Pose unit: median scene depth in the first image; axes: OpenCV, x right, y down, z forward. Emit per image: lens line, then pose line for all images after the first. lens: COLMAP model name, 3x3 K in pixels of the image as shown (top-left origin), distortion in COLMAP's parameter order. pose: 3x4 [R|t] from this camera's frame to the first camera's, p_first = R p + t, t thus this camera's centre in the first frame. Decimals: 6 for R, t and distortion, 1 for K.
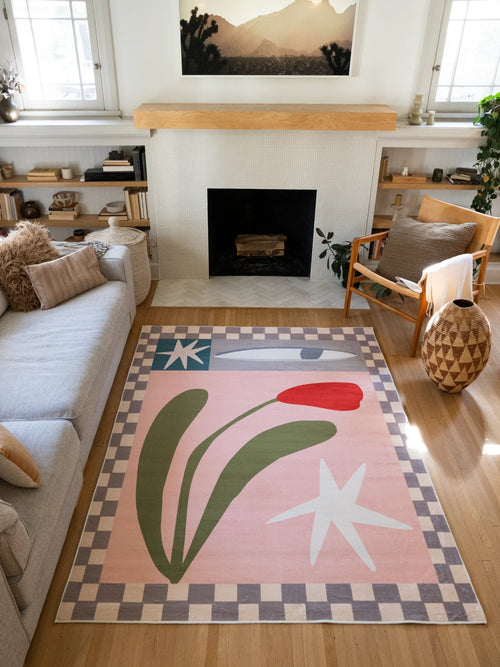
lens RADIAL K [[573.0, 0, 239.5], [0, 573.0, 354.2], [0, 0, 1]] dist [-0.016363, 0.027869]
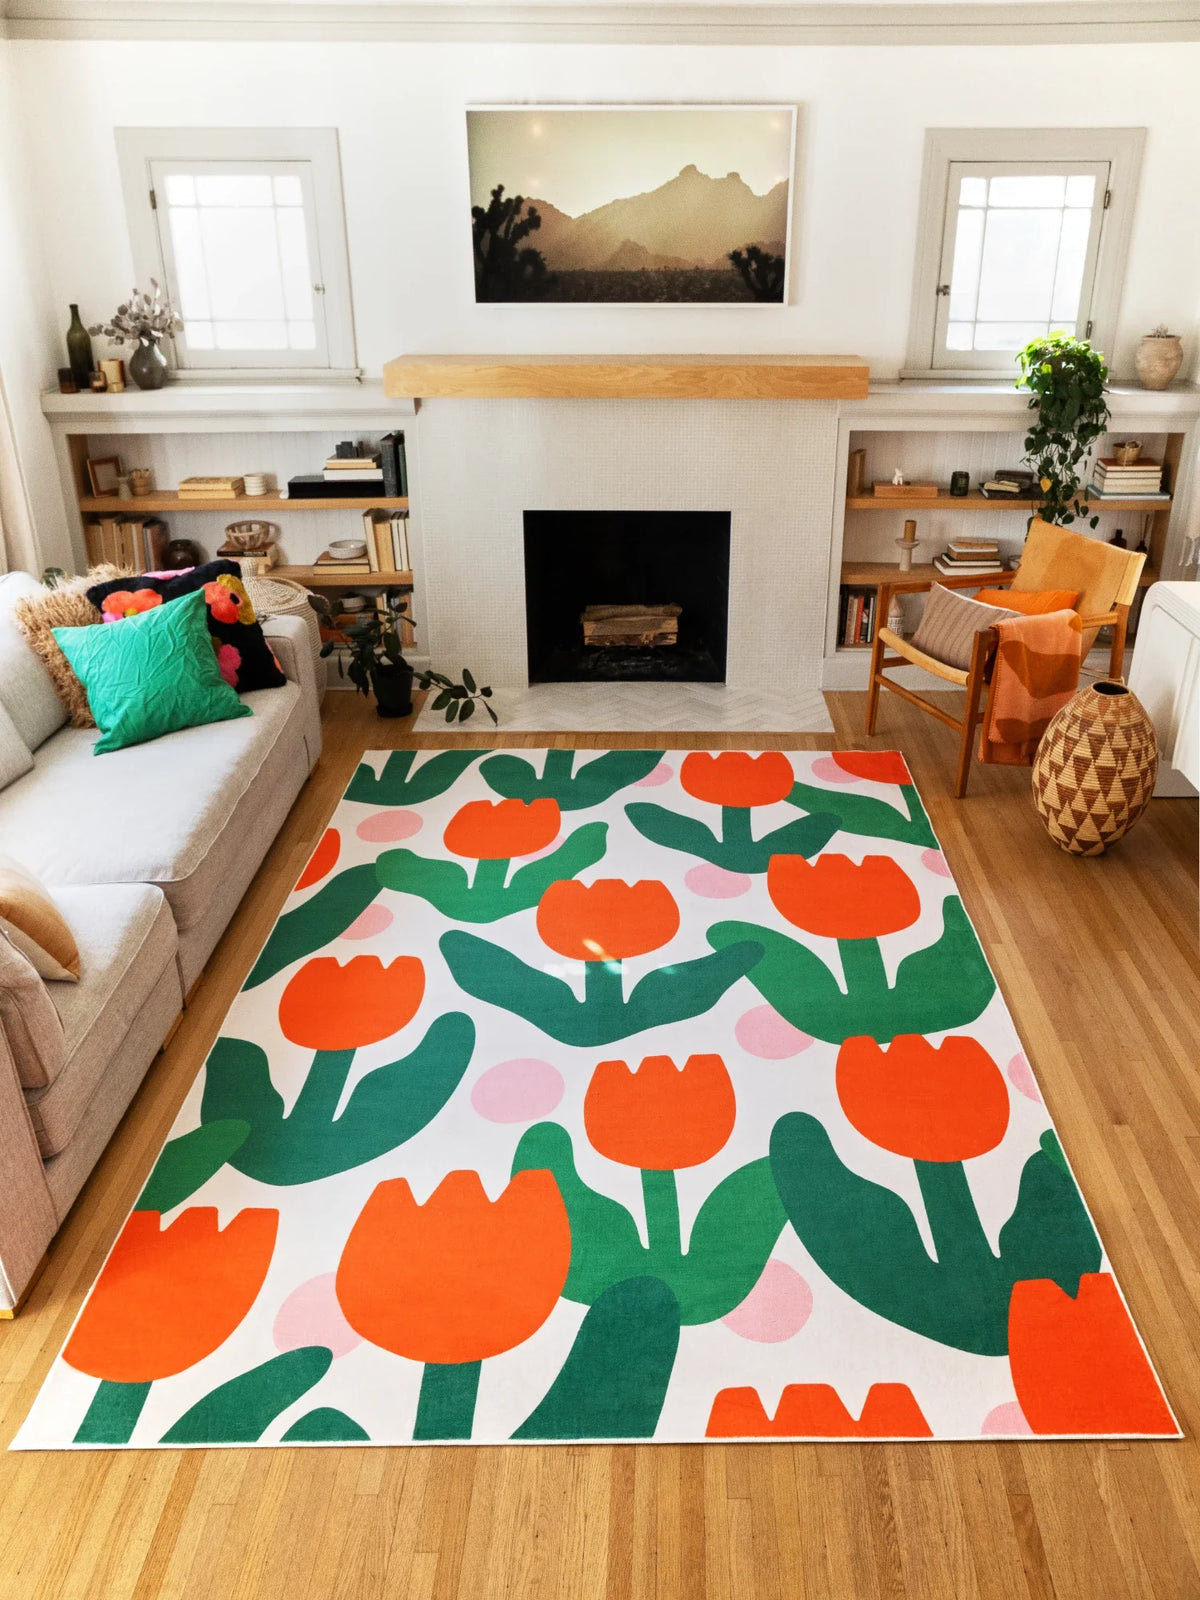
lens RADIAL K [[1374.4, 0, 654.1], [0, 1374.4, 824.4], [0, 0, 1]] dist [-0.016363, 0.027869]
pose [[0.999668, -0.011708, 0.022946, 0.031194], [0.014266, 0.993302, -0.114665, 0.143303], [-0.021450, 0.114955, 0.993139, -0.221651]]
